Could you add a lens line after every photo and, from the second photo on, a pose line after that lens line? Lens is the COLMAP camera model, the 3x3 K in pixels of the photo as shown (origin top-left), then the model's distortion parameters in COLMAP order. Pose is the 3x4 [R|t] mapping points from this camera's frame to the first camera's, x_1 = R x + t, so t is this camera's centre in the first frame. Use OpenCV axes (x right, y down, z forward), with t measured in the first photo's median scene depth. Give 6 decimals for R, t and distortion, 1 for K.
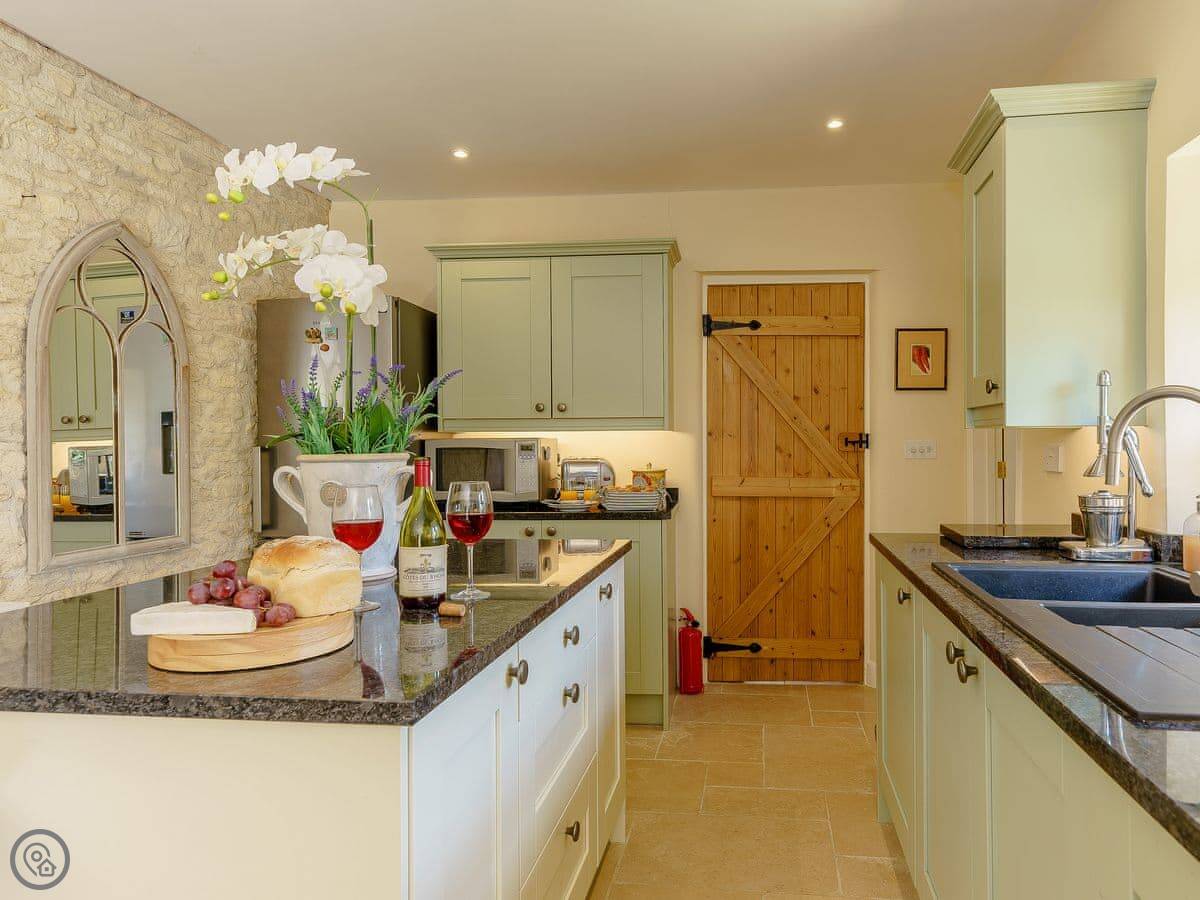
lens RADIAL K [[775.6, 0, 669.0], [0, 775.6, 444.6], [0, 0, 1]] dist [-0.005133, -0.001505]
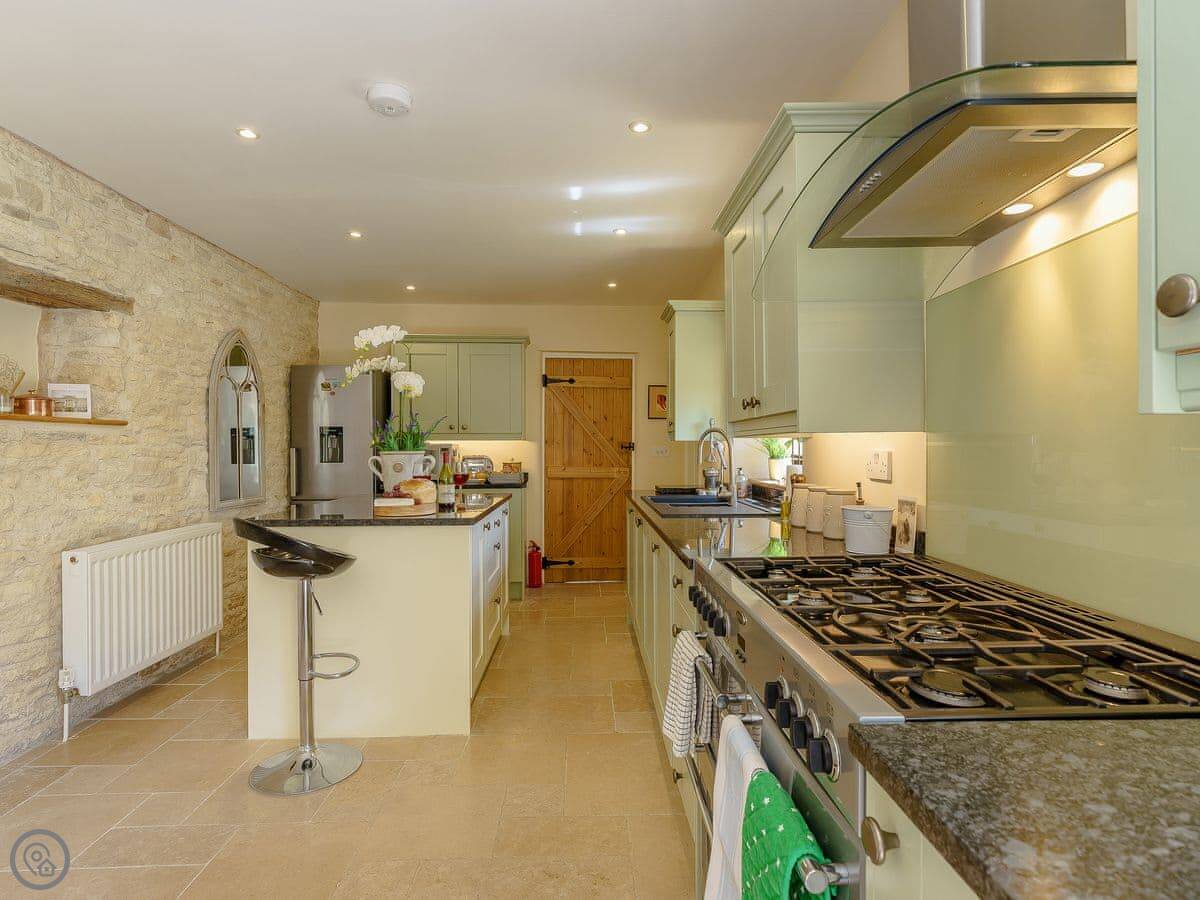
lens RADIAL K [[644.9, 0, 597.6], [0, 644.9, 448.3], [0, 0, 1]] dist [0.000839, 0.000134]
pose [[0.989359, 0.003824, 0.145447, -0.053729], [-0.003716, 0.999993, -0.001011, 0.001445], [-0.145450, 0.000460, 0.989366, -0.561198]]
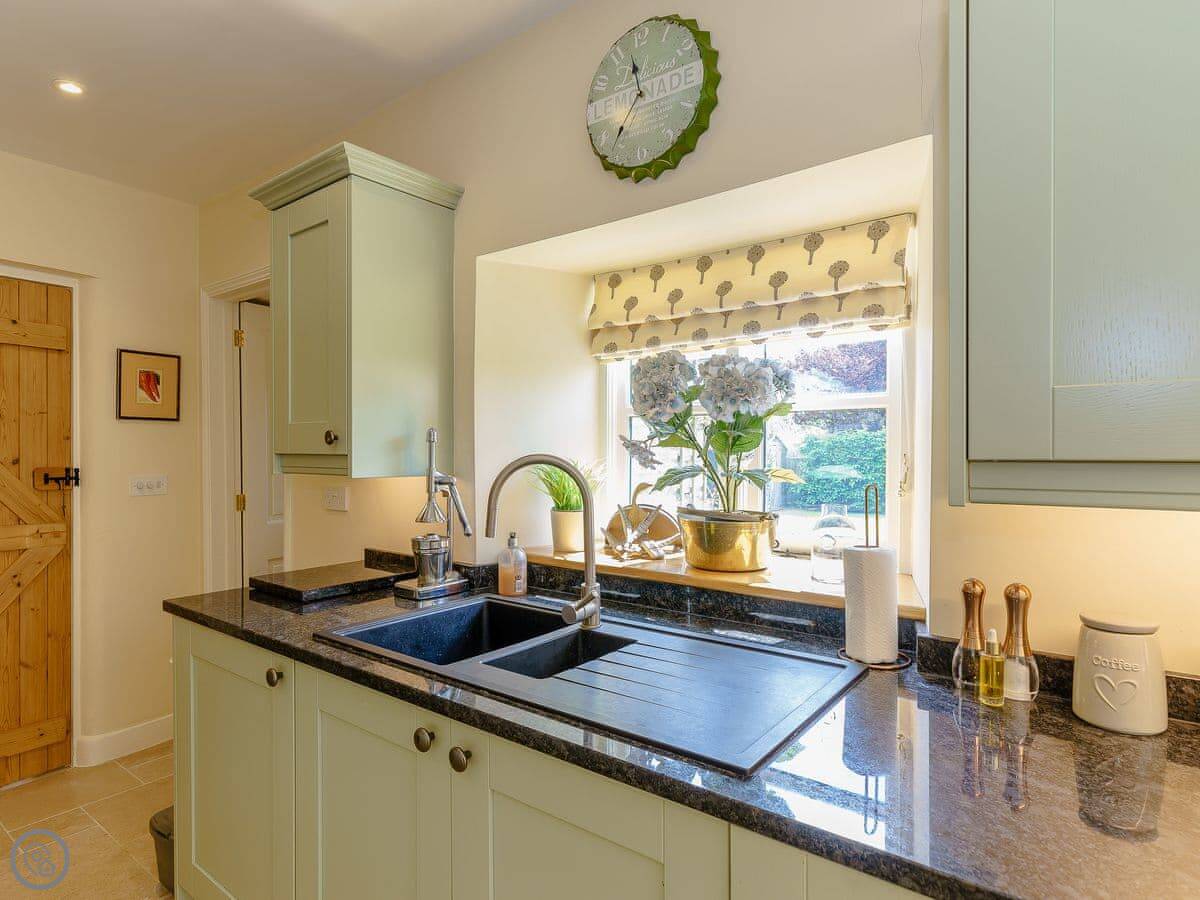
lens RADIAL K [[666.1, 0, 601.4], [0, 666.1, 458.2], [0, 0, 1]] dist [0.001600, 0.000242]
pose [[0.507673, -0.004010, 0.861541, -0.092951], [0.000645, 0.999991, 0.004275, -0.032677], [-0.861550, -0.001614, 0.507671, 0.166362]]
